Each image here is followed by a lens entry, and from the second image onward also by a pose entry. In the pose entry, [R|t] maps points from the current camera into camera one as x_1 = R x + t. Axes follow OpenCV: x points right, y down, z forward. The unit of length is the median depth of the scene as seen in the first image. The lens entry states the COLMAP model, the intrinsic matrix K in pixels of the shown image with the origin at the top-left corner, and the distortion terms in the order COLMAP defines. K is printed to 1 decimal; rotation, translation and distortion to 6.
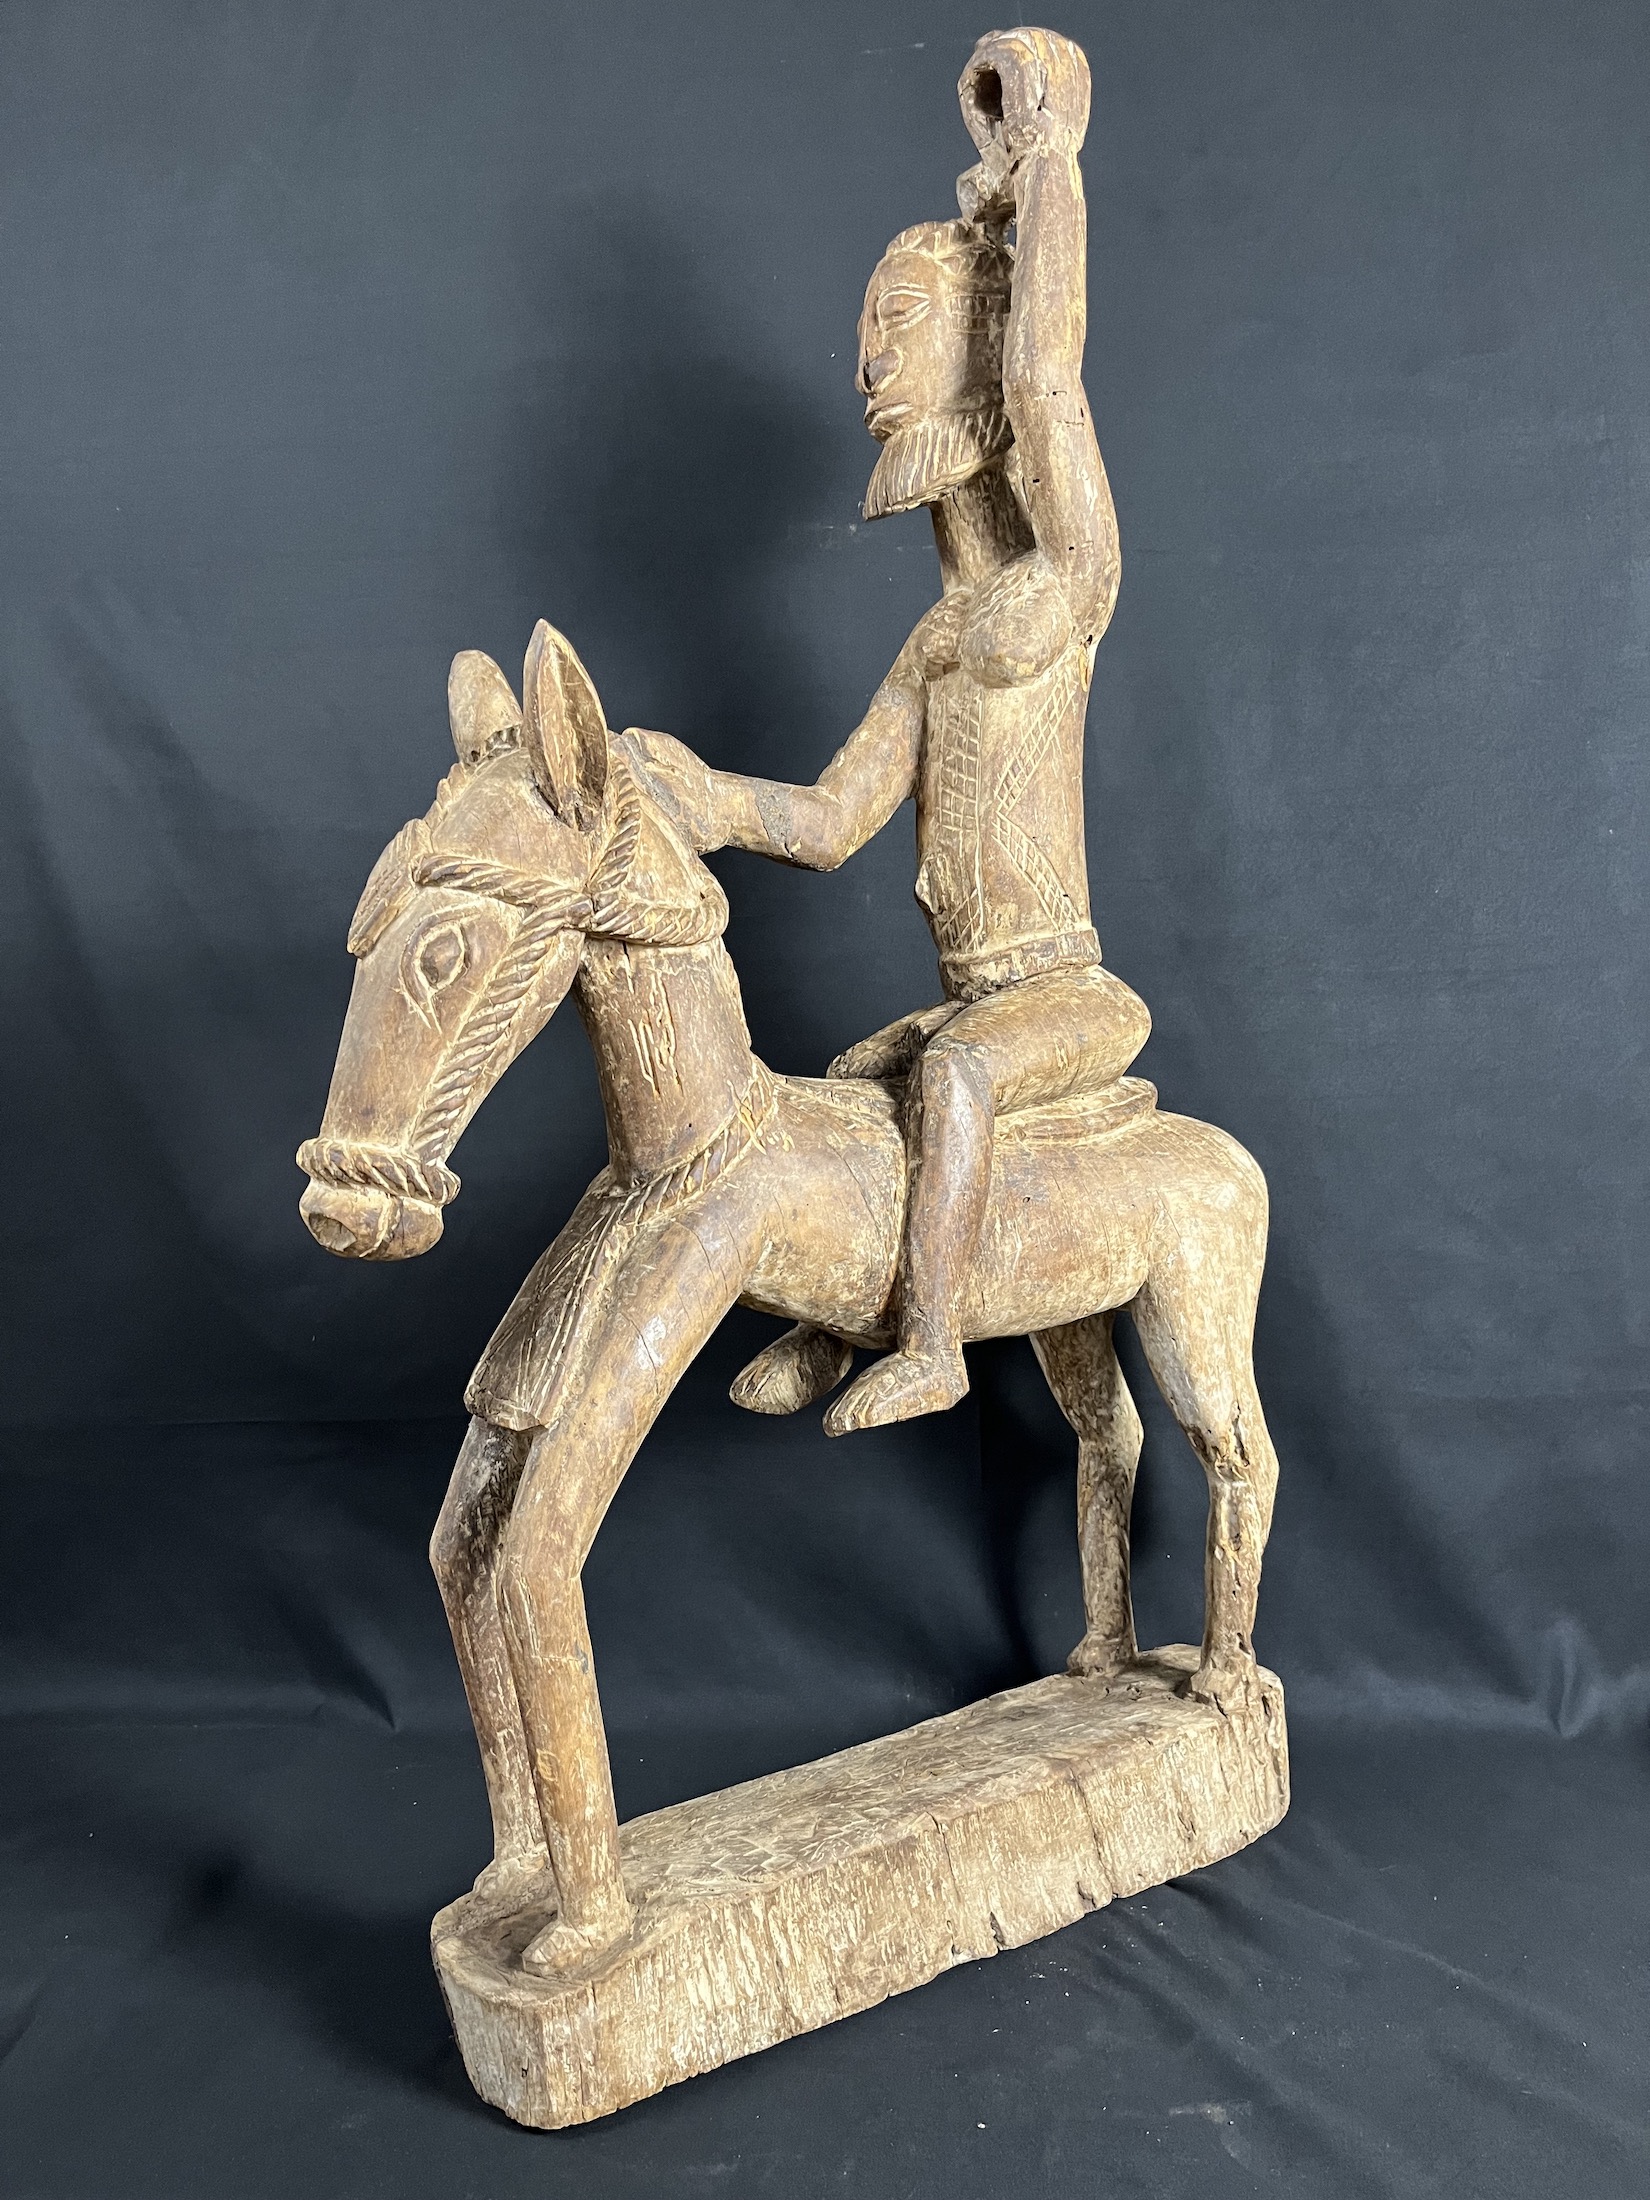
lens RADIAL K [[1647.5, 0, 816.1], [0, 1647.5, 1114.6], [0, 0, 1]] dist [0.045427, -0.063152]
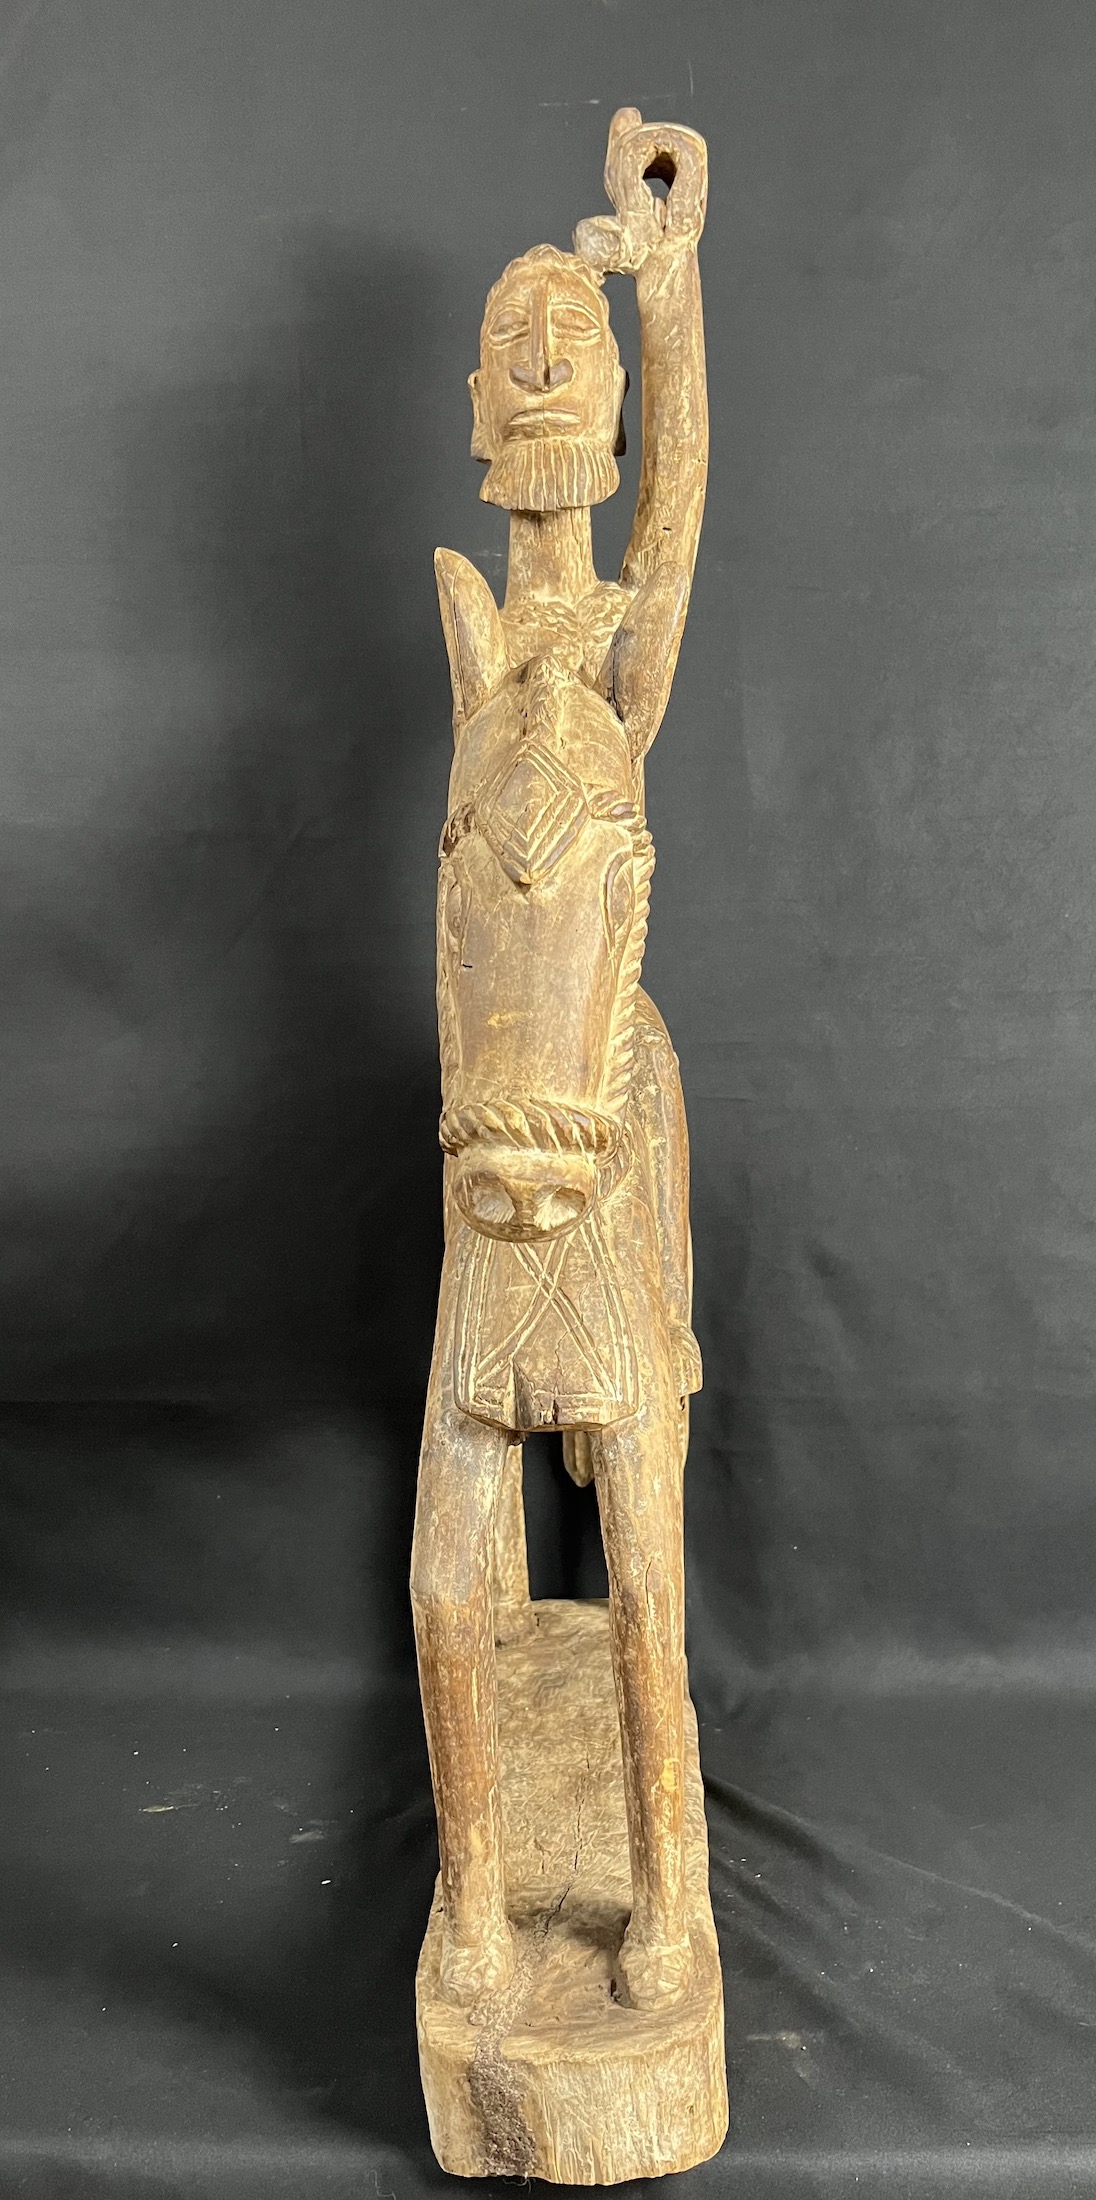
lens RADIAL K [[1683.6, 0, 585.7], [0, 1683.6, 1104.7], [0, 0, 1]] dist [0.011263, 0.003217]
pose [[0.582262, 0.020077, 0.812753, -0.832210], [0.009943, 0.999444, -0.031812, 0.039303], [-0.812940, 0.026604, 0.581739, 0.409014]]
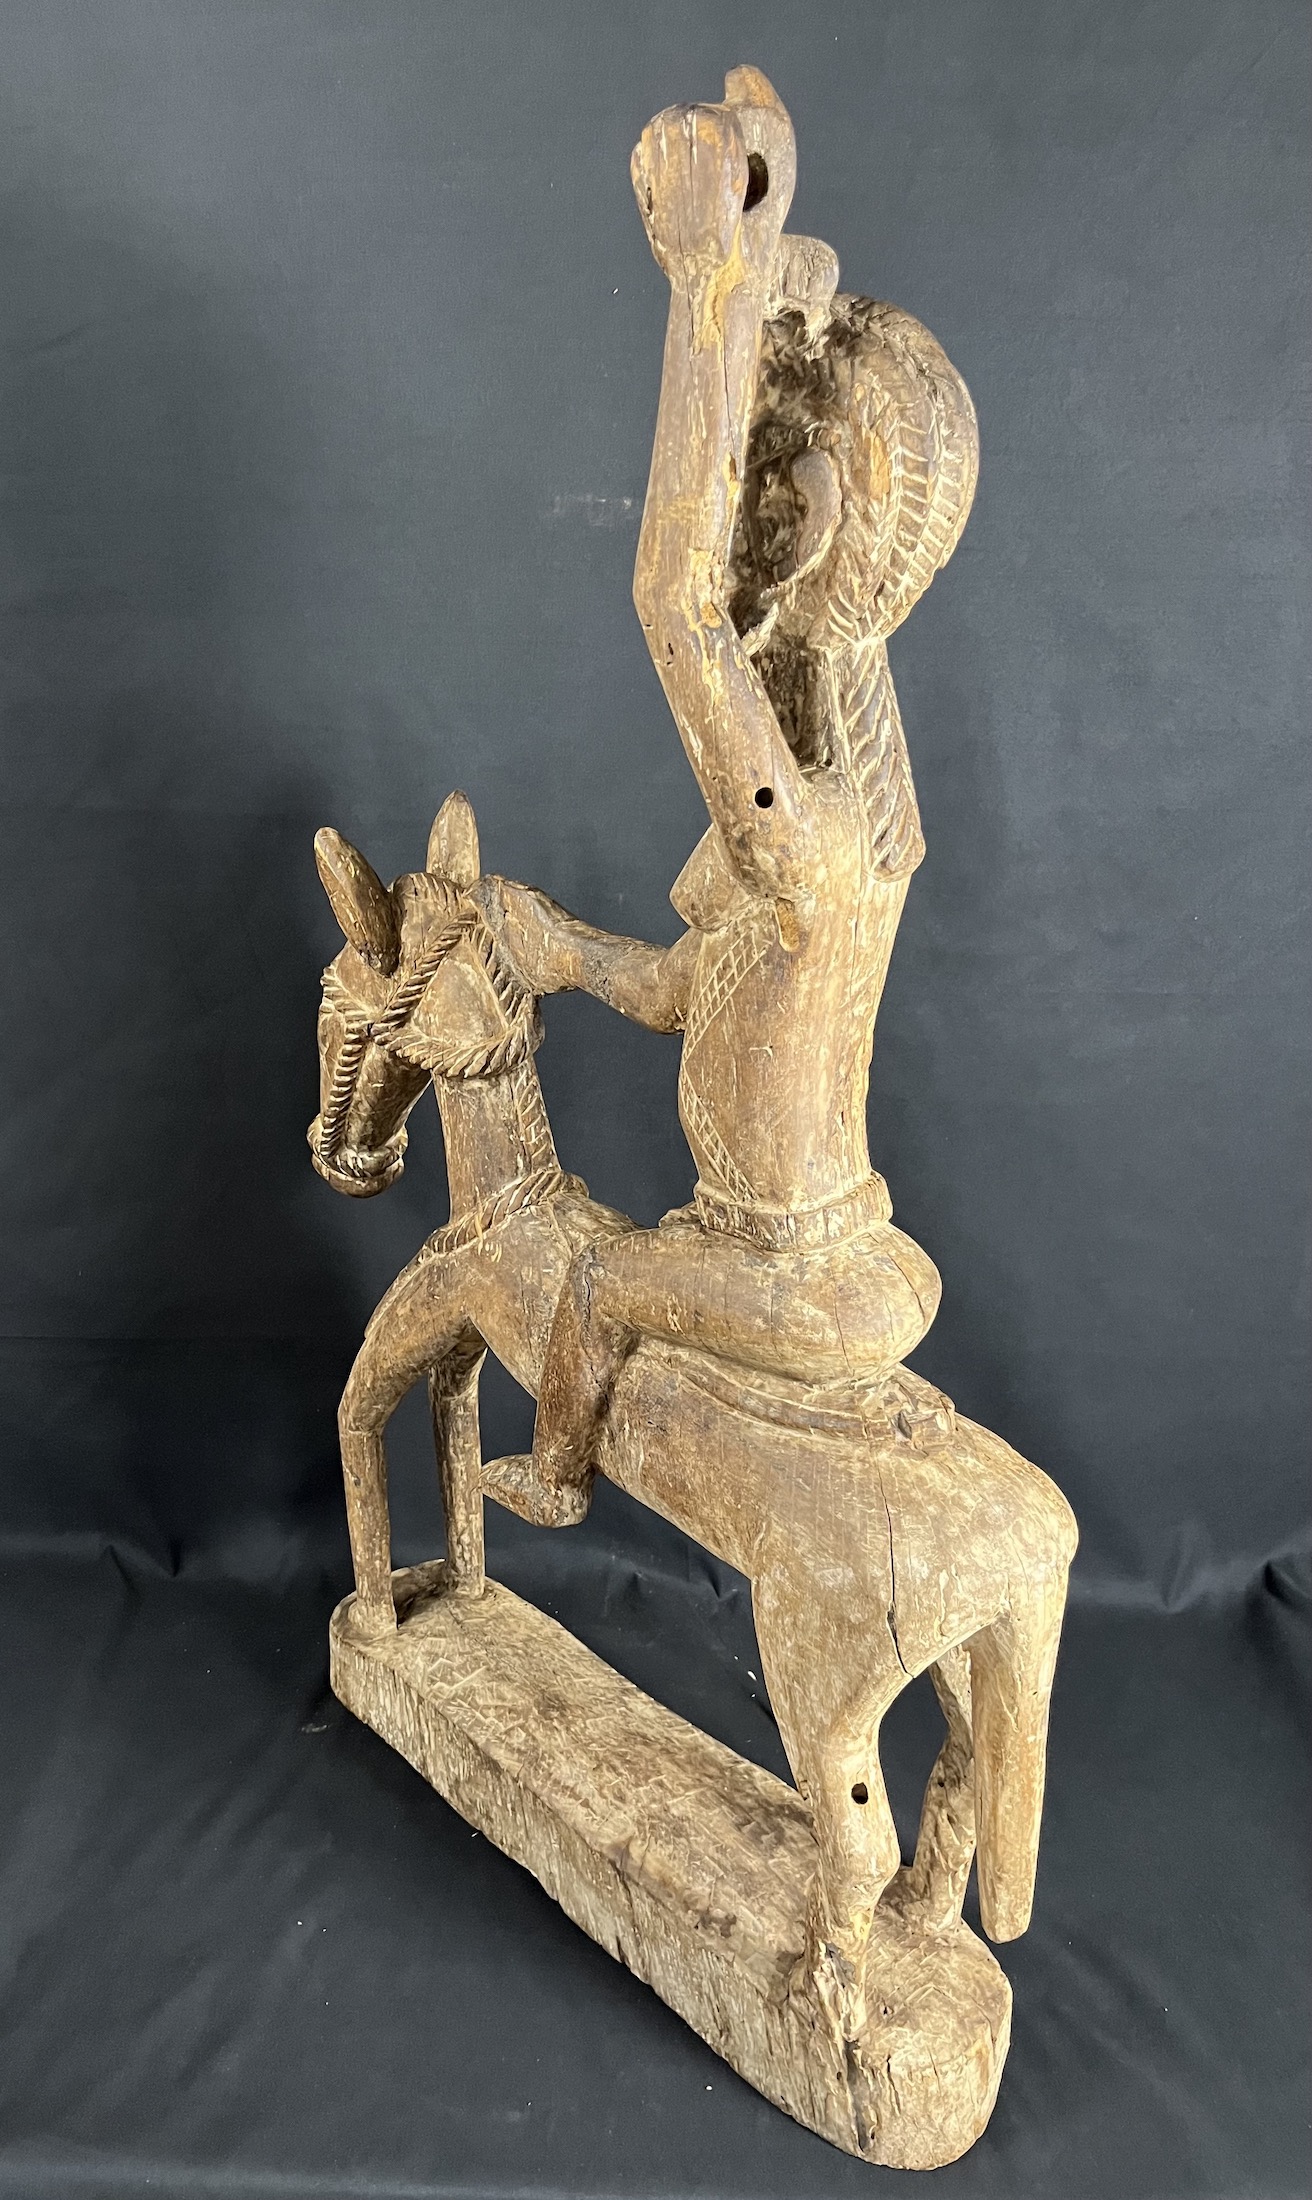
lens RADIAL K [[1675.6, 0, 492.9], [0, 1675.6, 1111.8], [0, 0, 1]] dist [0.020964, -0.001299]
pose [[0.113736, 0.434737, -0.893346, 0.978730], [-0.023363, 0.900103, 0.435051, -0.579995], [0.993236, -0.028610, 0.112531, 0.829563]]
